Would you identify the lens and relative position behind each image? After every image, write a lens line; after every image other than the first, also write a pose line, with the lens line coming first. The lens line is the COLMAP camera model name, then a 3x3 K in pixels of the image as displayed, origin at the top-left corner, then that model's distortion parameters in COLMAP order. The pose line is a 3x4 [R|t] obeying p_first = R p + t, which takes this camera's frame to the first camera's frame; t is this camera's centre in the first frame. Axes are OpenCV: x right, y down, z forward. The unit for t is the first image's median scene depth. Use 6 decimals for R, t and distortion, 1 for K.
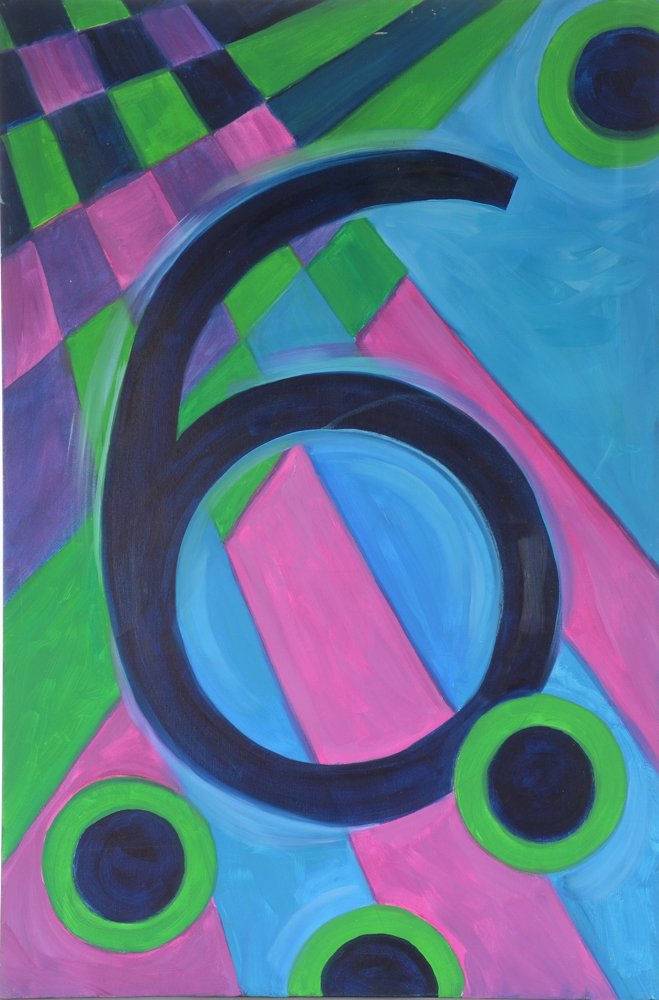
lens RADIAL K [[2625.9, 0, 360.9], [0, 2625.9, 431.8], [0, 0, 1]] dist [0.547318, 0.000000]
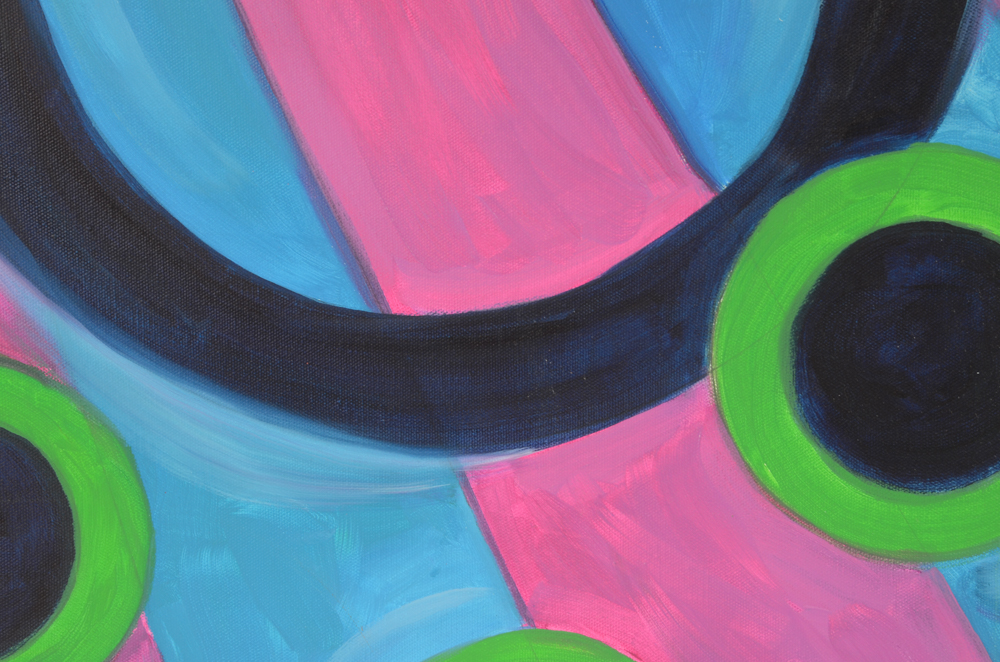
lens RADIAL K [[4613.8, 0, 503.9], [0, 4613.8, 336.0], [0, 0, 1]] dist [1.784844, 0.000000]
pose [[0.999960, -0.006964, -0.005540, 0.006355], [0.007750, 0.987450, 0.157740, 0.013475], [0.004372, -0.157776, 0.987465, 0.274566]]
